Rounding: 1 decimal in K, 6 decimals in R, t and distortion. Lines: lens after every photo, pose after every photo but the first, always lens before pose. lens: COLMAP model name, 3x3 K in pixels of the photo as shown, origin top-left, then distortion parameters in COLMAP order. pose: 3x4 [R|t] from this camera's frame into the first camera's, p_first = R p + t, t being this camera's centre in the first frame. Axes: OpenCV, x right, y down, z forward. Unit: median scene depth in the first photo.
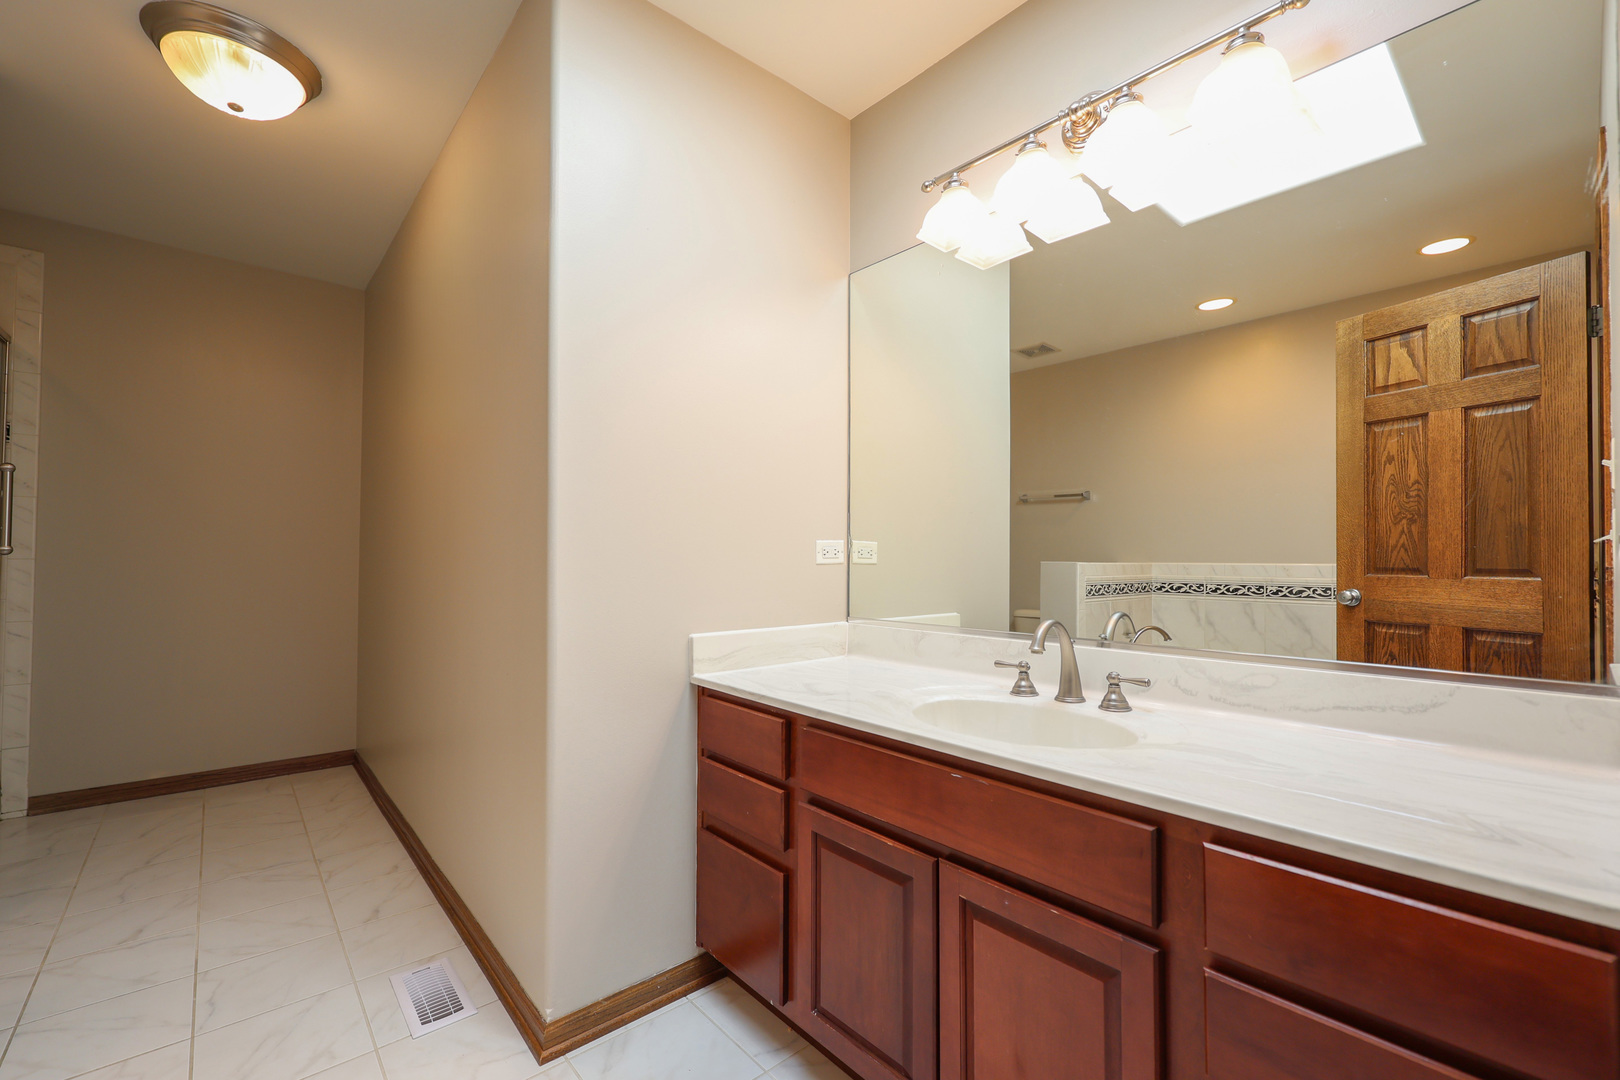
lens RADIAL K [[680.8, 0, 810.6], [0, 680.8, 533.7], [0, 0, 1]] dist [-0.000637, 0.000938]
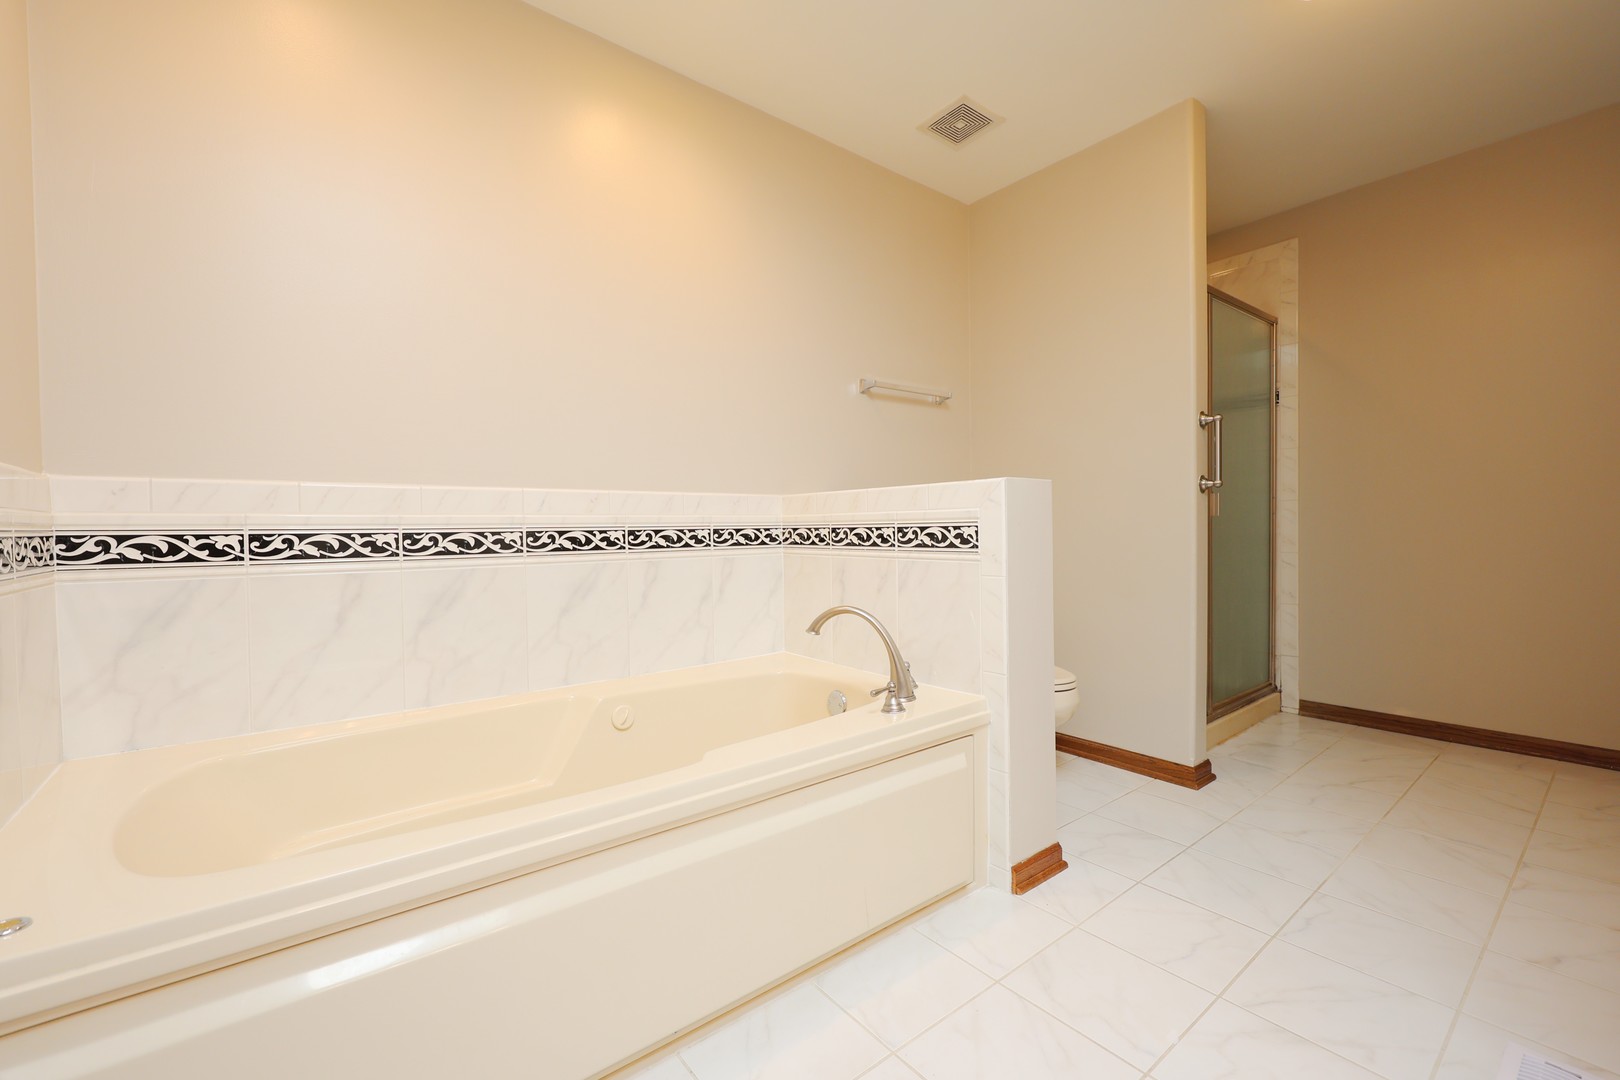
lens RADIAL K [[680.8, 0, 810.6], [0, 680.8, 533.7], [0, 0, 1]] dist [-0.000637, 0.000938]
pose [[-0.046607, -0.002214, -0.998911, 0.076822], [0.050050, 0.998736, -0.004549, 0.058367], [0.997659, -0.050208, -0.046437, 0.210025]]
